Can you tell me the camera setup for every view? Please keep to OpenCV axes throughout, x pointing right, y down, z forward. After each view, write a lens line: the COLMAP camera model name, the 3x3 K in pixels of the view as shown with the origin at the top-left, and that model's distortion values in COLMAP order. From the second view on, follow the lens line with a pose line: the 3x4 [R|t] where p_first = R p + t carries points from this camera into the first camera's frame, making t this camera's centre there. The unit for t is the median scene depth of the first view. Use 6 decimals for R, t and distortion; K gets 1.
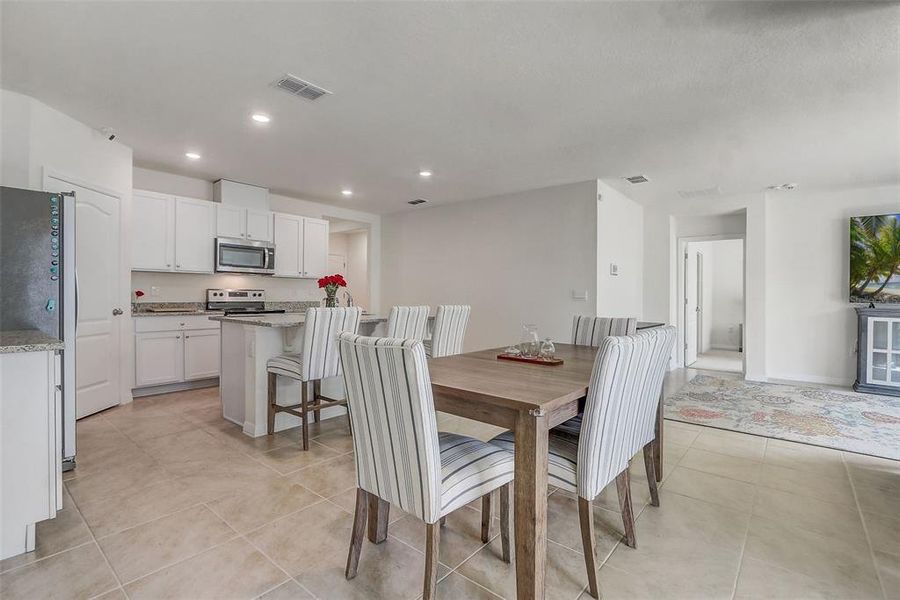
lens RADIAL K [[423.4, 0, 450.0], [0, 423.4, 308.4], [0, 0, 1]] dist [-0.012686, 0.000150]
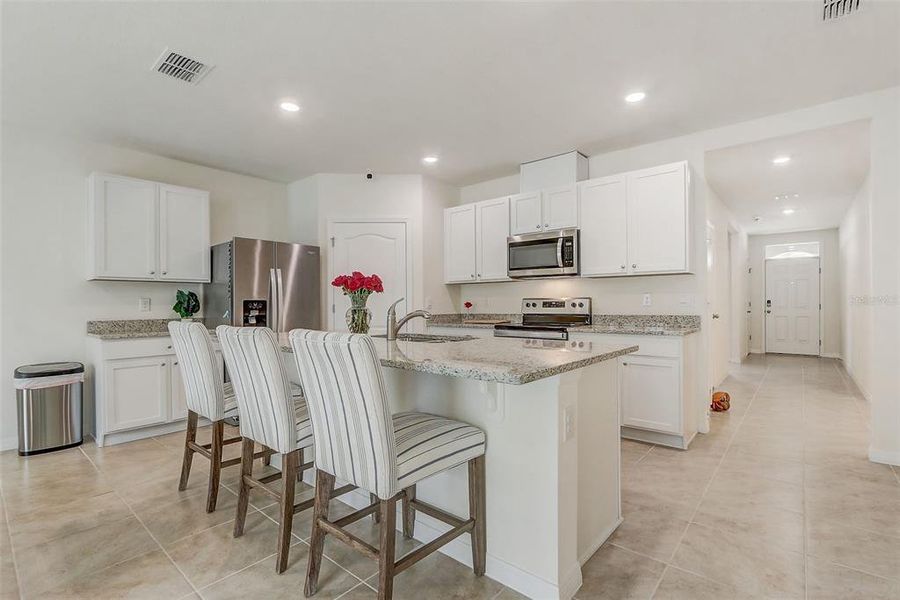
lens RADIAL K [[415.0, 0, 450.9], [0, 415.0, 302.5], [0, 0, 1]] dist [-0.012388, 0.000018]
pose [[-0.010940, -0.012980, -0.999856, 0.258317], [-0.022265, 0.999671, -0.012734, -0.024310], [0.999692, 0.022123, -0.011226, 0.866629]]
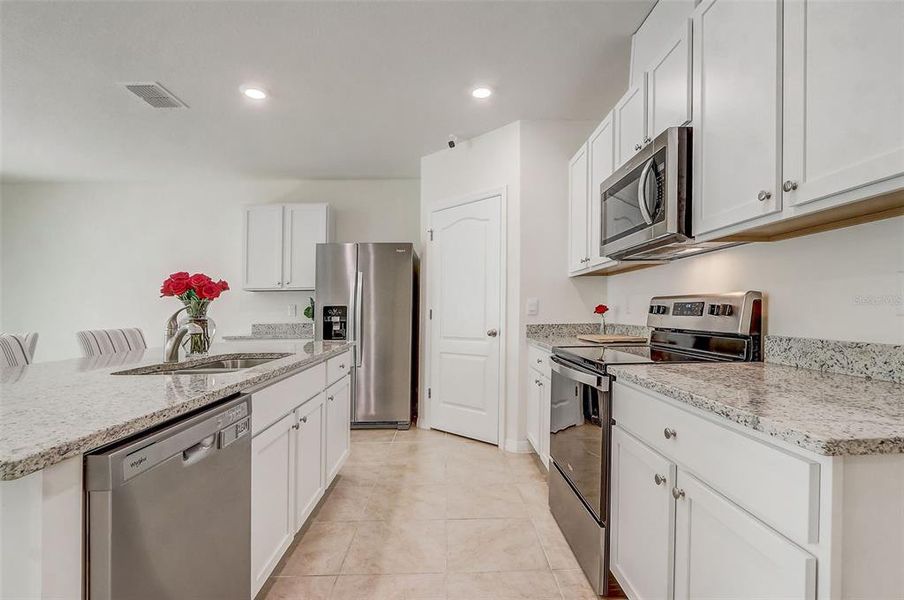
lens RADIAL K [[425.3, 0, 452.0], [0, 425.3, 308.4], [0, 0, 1]] dist [-0.012686, 0.000150]
pose [[-0.754455, -0.002679, -0.656346, -0.129050], [-0.013492, 0.999844, 0.011428, -0.036403], [0.656213, 0.017478, -0.754373, 1.184460]]
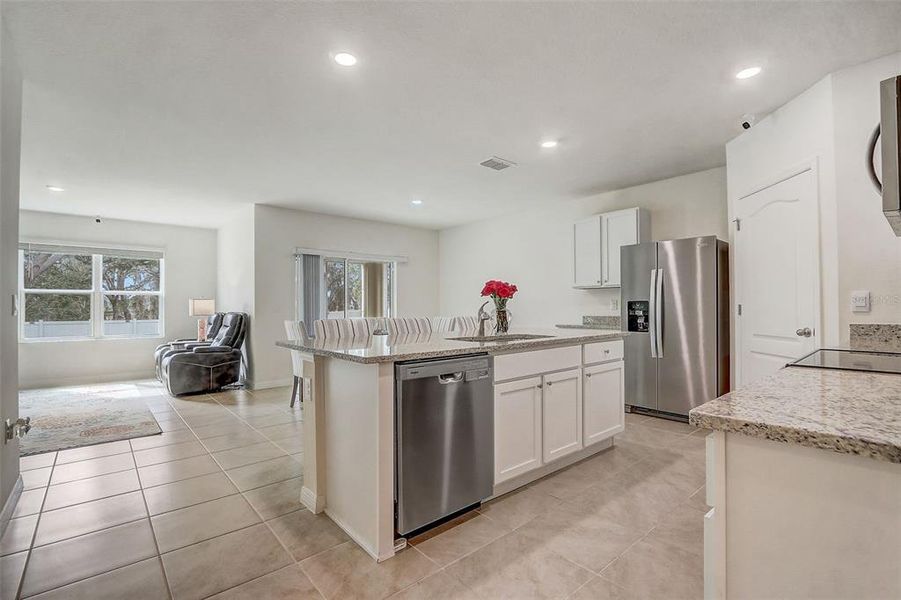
lens RADIAL K [[415.4, 0, 451.4], [0, 415.4, 302.5], [0, 0, 1]] dist [-0.012388, 0.000018]
pose [[-0.986241, -0.003161, 0.165282, -0.234447], [-0.000226, 0.999842, 0.017777, -0.040465], [-0.165312, 0.017495, -0.986086, 1.329584]]
